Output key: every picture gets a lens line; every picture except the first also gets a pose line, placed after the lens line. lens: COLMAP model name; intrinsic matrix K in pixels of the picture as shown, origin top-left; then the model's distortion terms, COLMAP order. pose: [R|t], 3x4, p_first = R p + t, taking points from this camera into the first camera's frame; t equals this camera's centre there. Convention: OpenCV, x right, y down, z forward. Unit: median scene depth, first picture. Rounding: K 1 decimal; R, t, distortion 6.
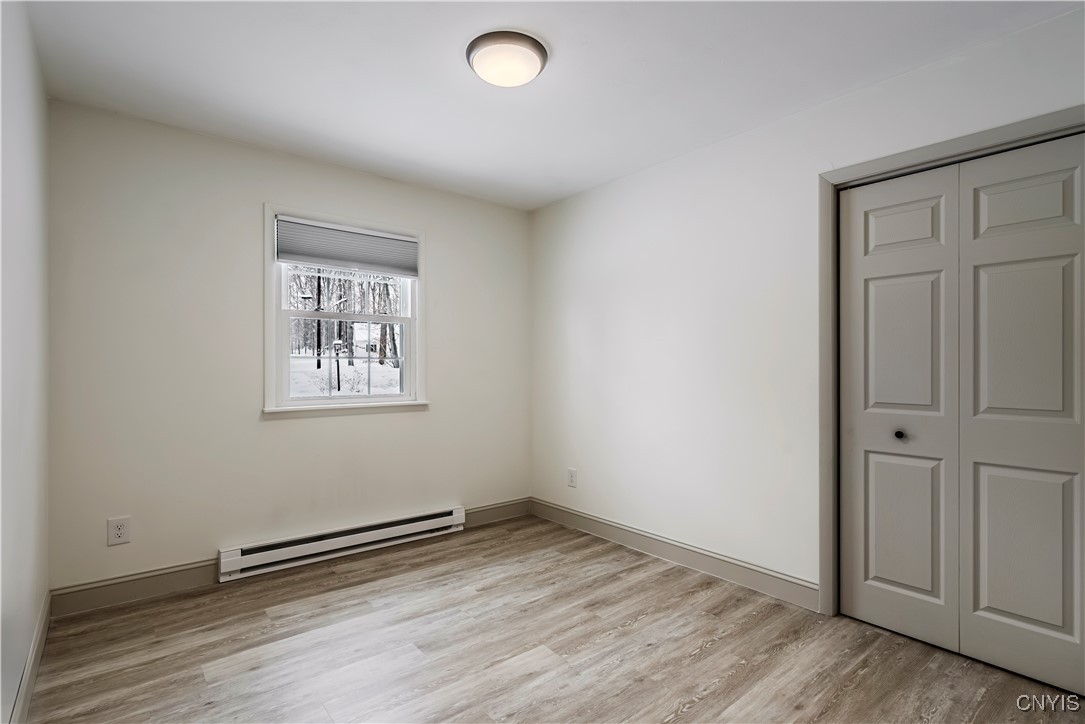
lens RADIAL K [[506.2, 0, 542.5], [0, 506.2, 362.0], [0, 0, 1]] dist [0.003130, 0.000083]
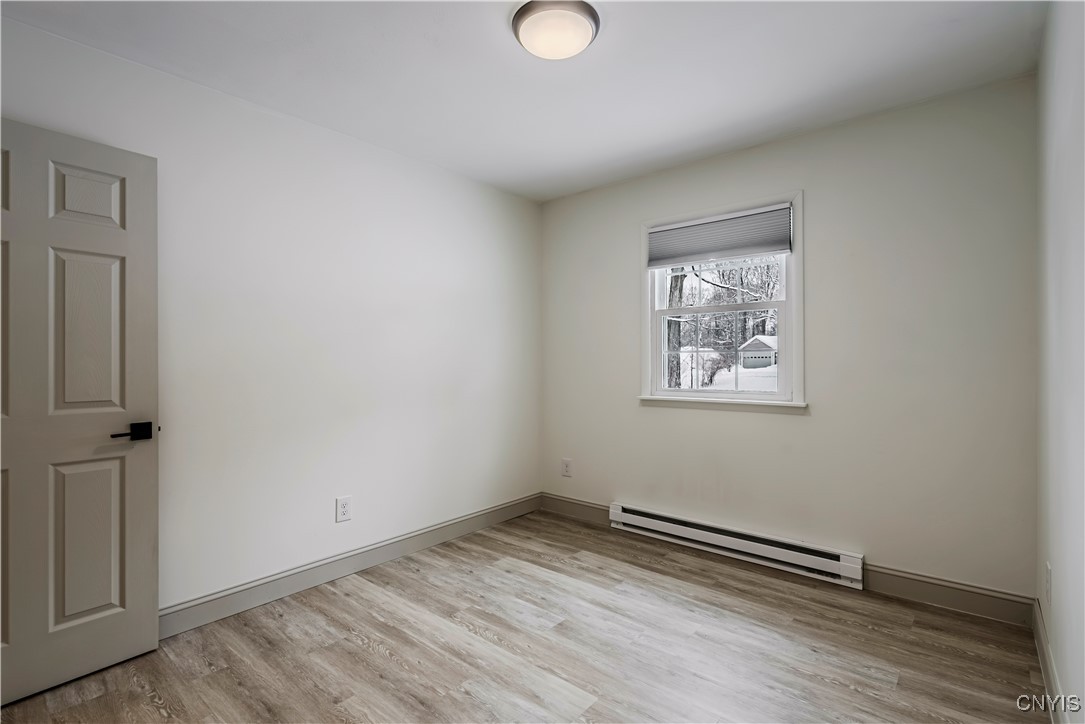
lens RADIAL K [[506.2, 0, 542.5], [0, 506.2, 362.0], [0, 0, 1]] dist [0.003130, 0.000083]
pose [[0.197244, -0.000909, -0.980354, 0.593981], [0.017077, 0.999851, 0.002509, 0.005637], [0.980206, -0.017236, 0.197230, 0.568026]]
